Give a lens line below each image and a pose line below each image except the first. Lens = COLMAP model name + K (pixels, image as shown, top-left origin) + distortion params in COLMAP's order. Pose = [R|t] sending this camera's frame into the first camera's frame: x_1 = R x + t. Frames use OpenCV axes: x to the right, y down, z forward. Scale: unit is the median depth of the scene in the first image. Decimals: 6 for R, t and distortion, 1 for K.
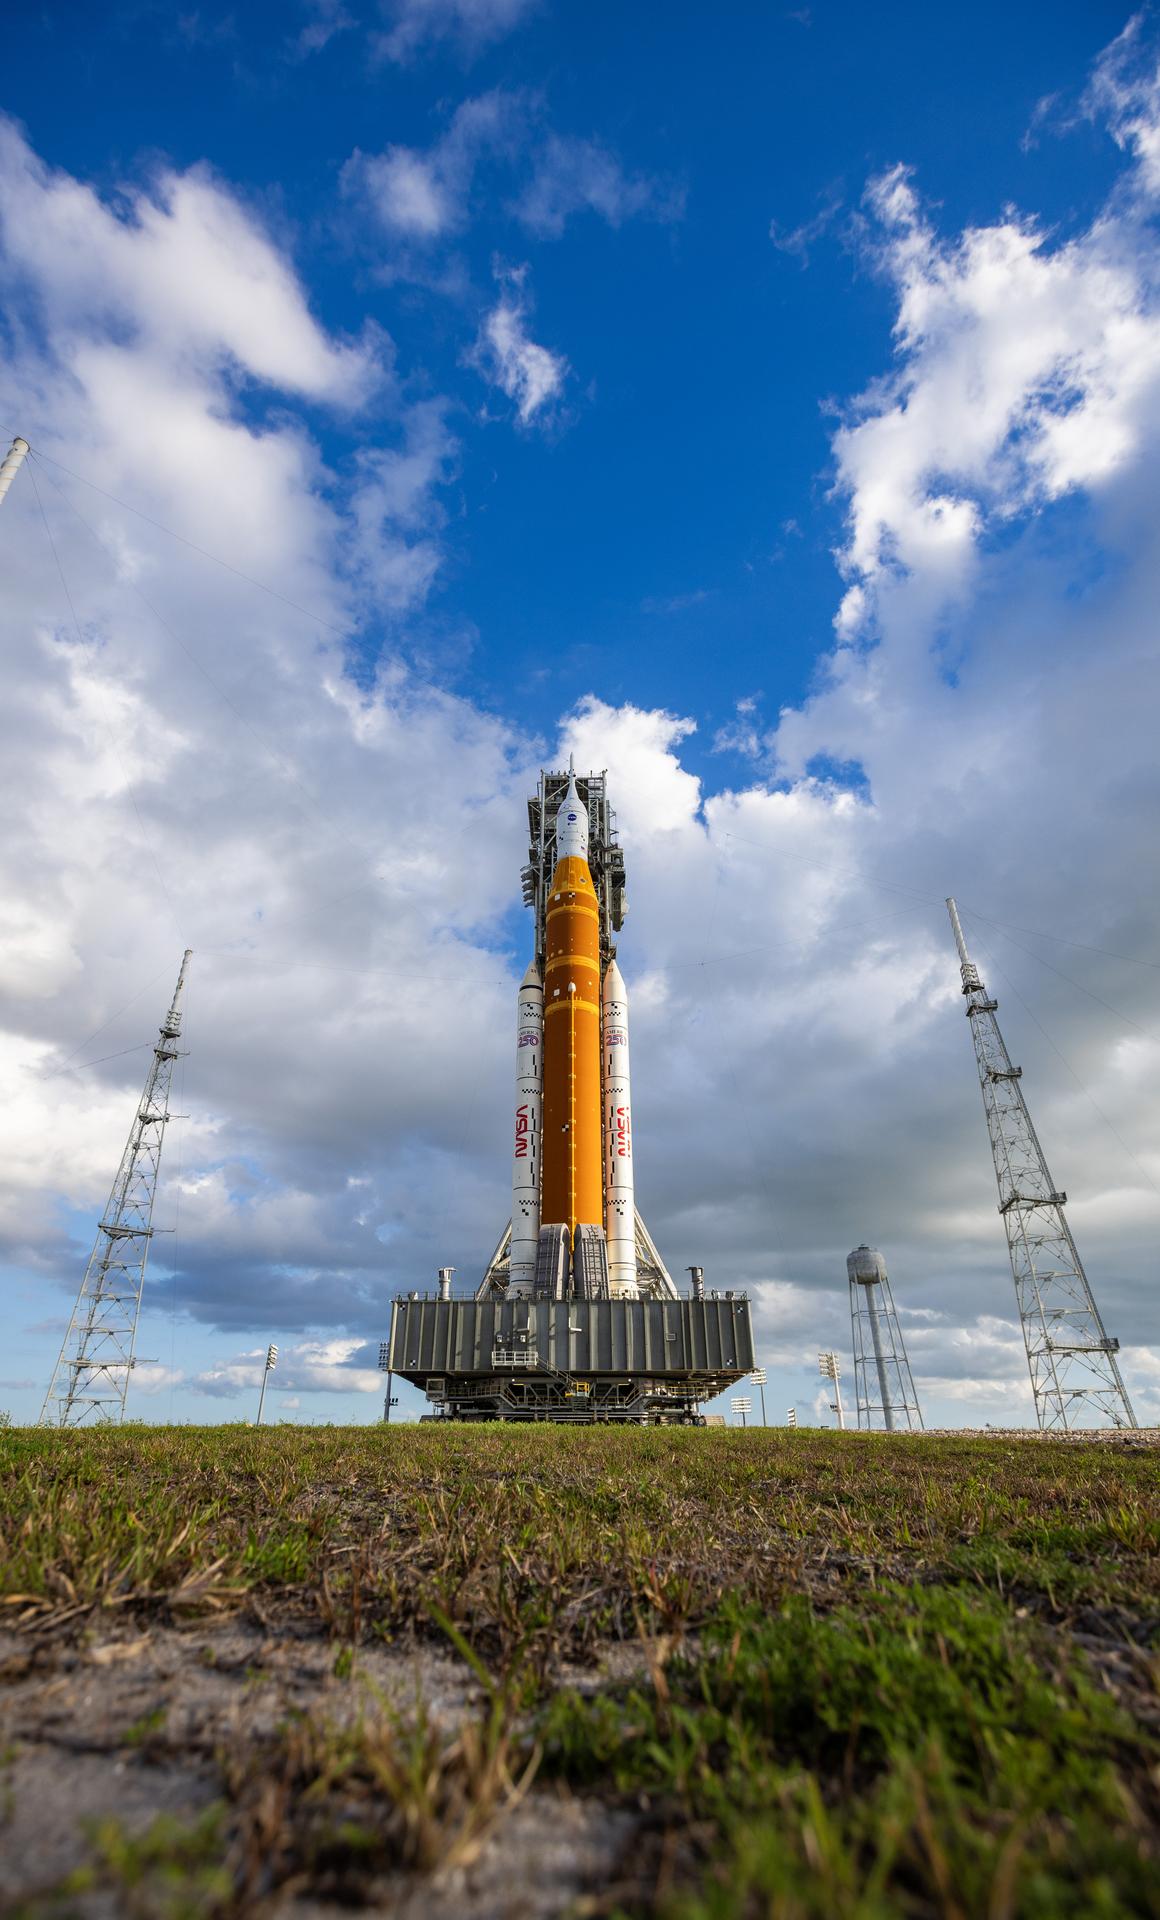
lens RADIAL K [[896.9, 0, 580.0], [0, 896.9, 960.0], [0, 0, 1]] dist [-0.032571, 0.000010]
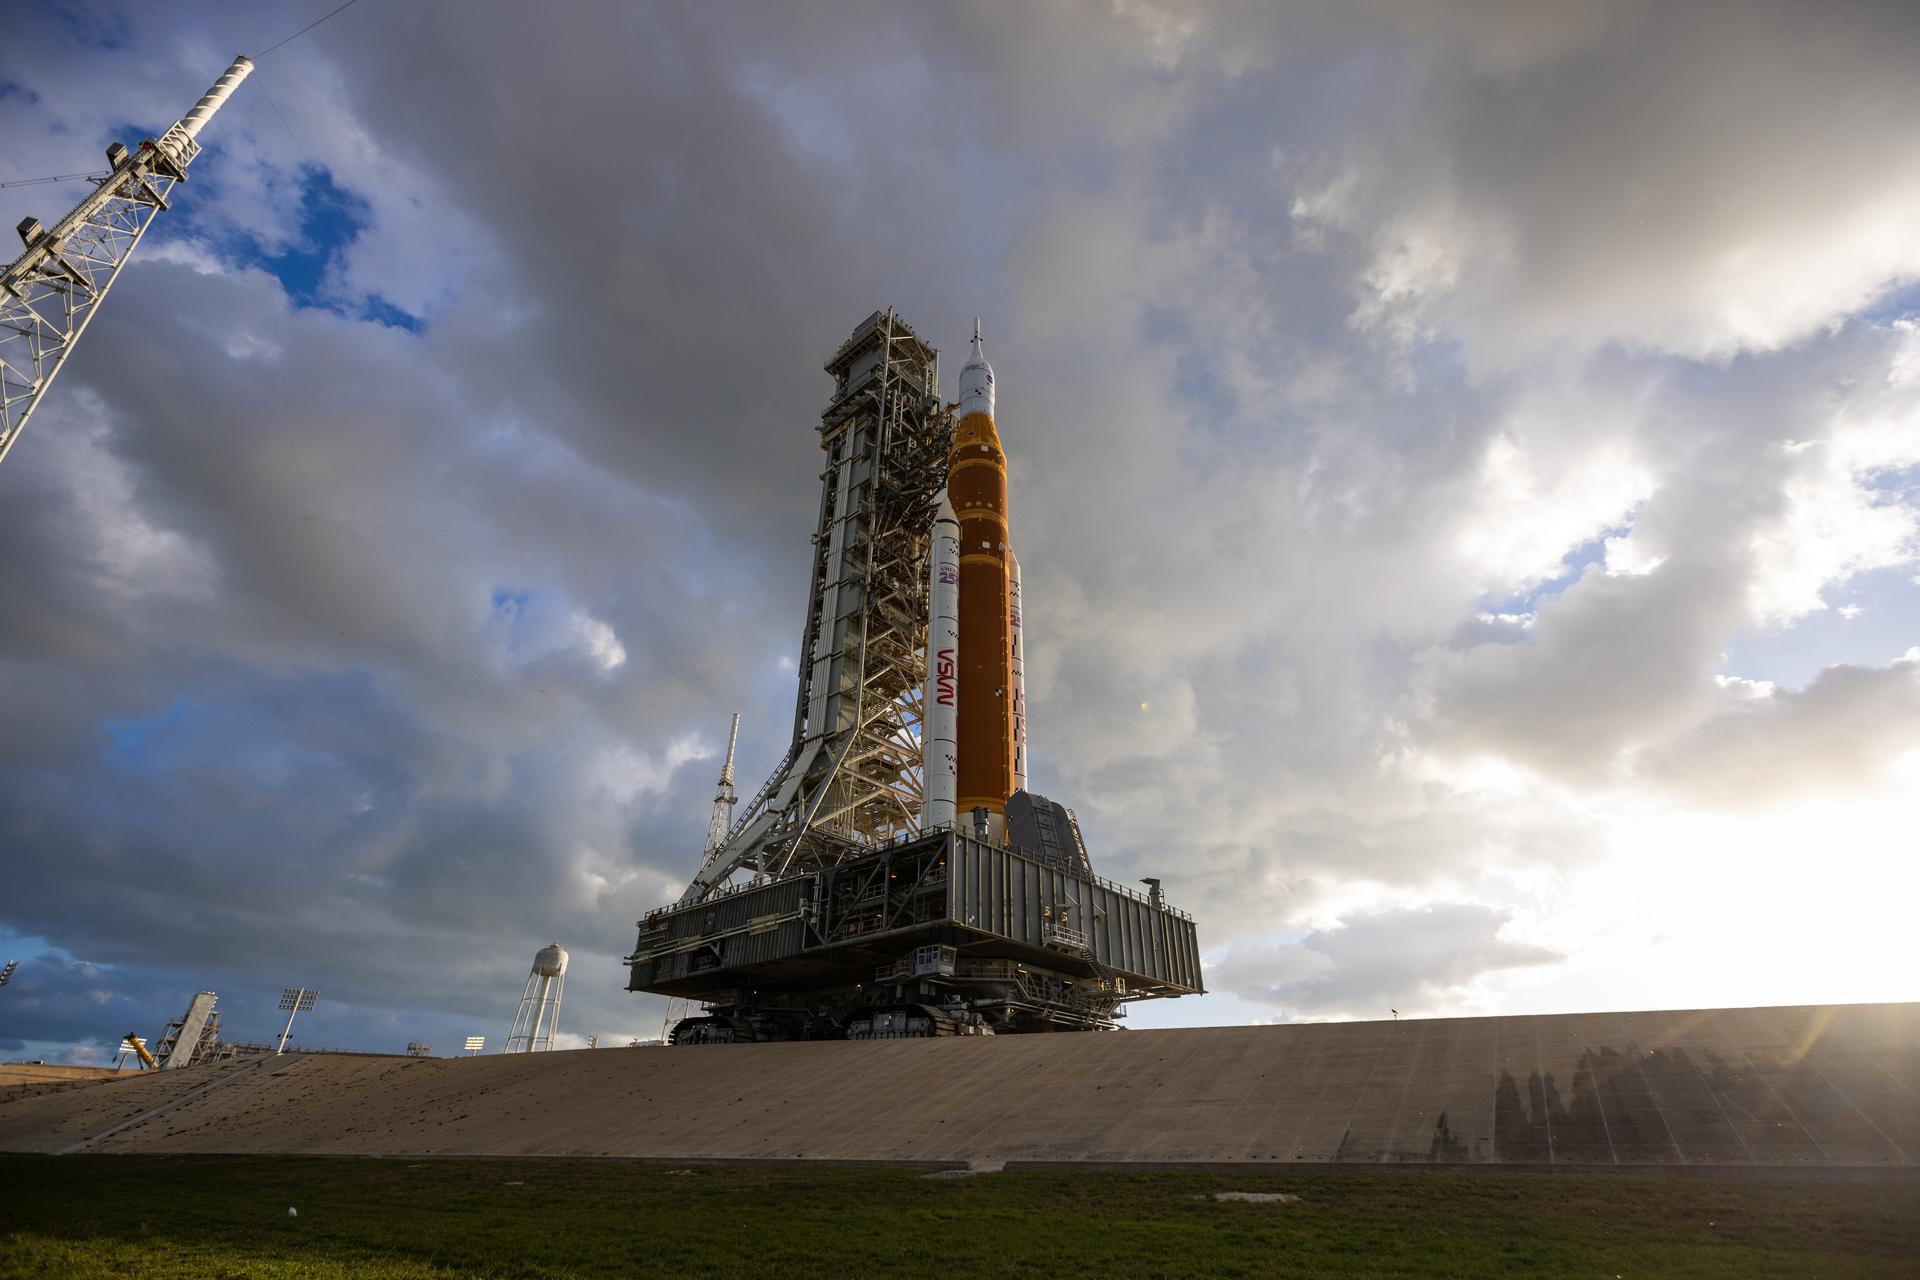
lens RADIAL K [[862.7, 0, 971.9], [0, 862.7, 624.6], [0, 0, 1]] dist [-0.062833, -0.000016]
pose [[0.649324, 0.415783, 0.636790, -0.579980], [-0.386779, 0.901488, -0.194222, 0.296815], [-0.654813, -0.120184, 0.746174, 0.406941]]
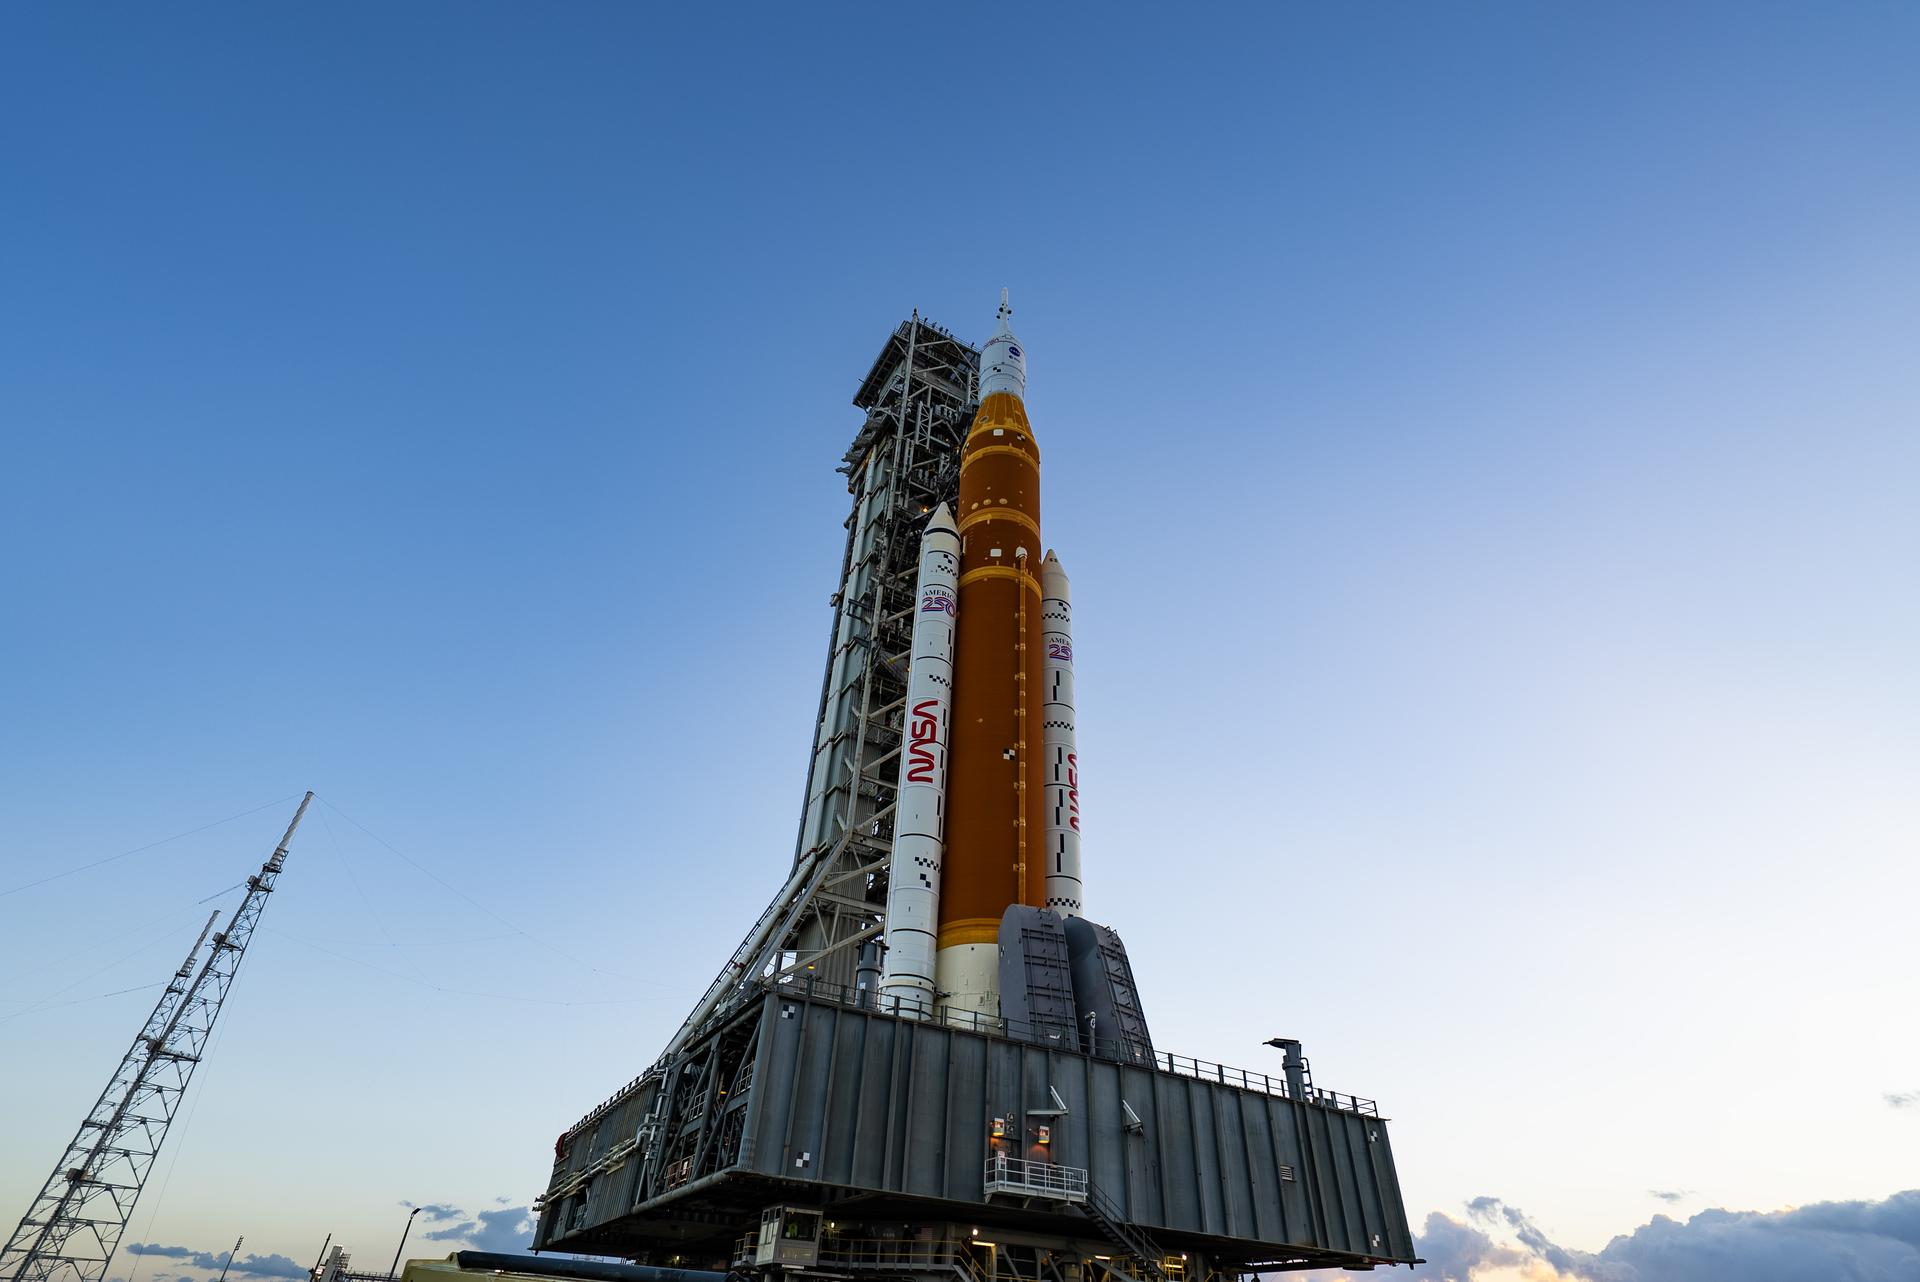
lens RADIAL K [[922.8, 0, 971.9], [0, 922.8, 628.1], [0, 0, 1]] dist [0.006915, 0.000392]
pose [[0.857260, 0.348558, 0.378962, -0.285614], [-0.293365, 0.935518, -0.196833, 0.233353], [-0.423133, 0.057563, 0.904237, 0.469476]]
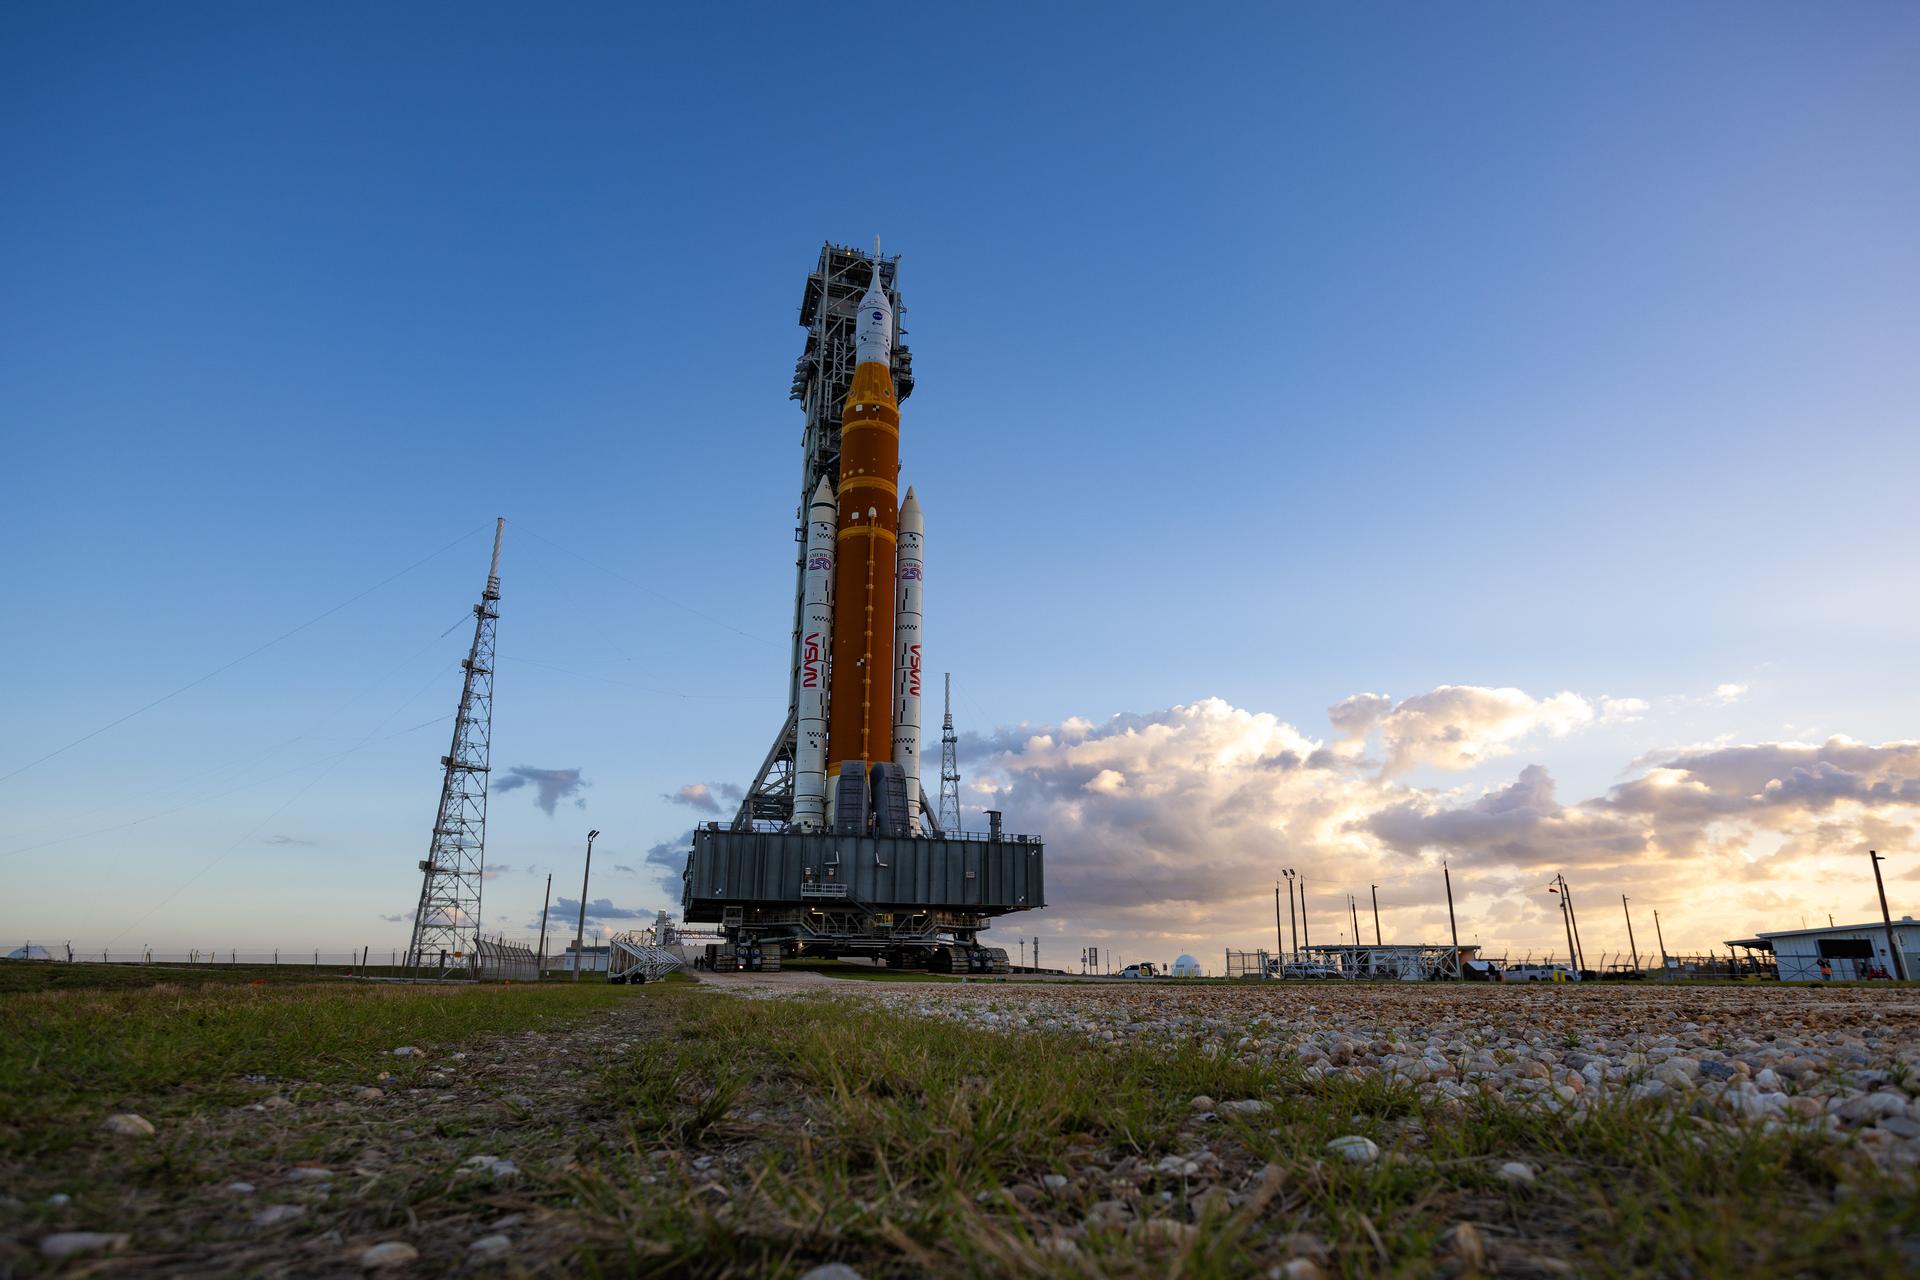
lens RADIAL K [[1020.5, 0, 988.6], [0, 1020.5, 644.2], [0, 0, 1]] dist [-0.046734, -0.000067]
pose [[0.953276, 0.094701, 0.286874, -0.199917], [-0.150740, 0.972044, 0.180023, -0.049058], [-0.261805, -0.214855, 0.940901, -0.063236]]
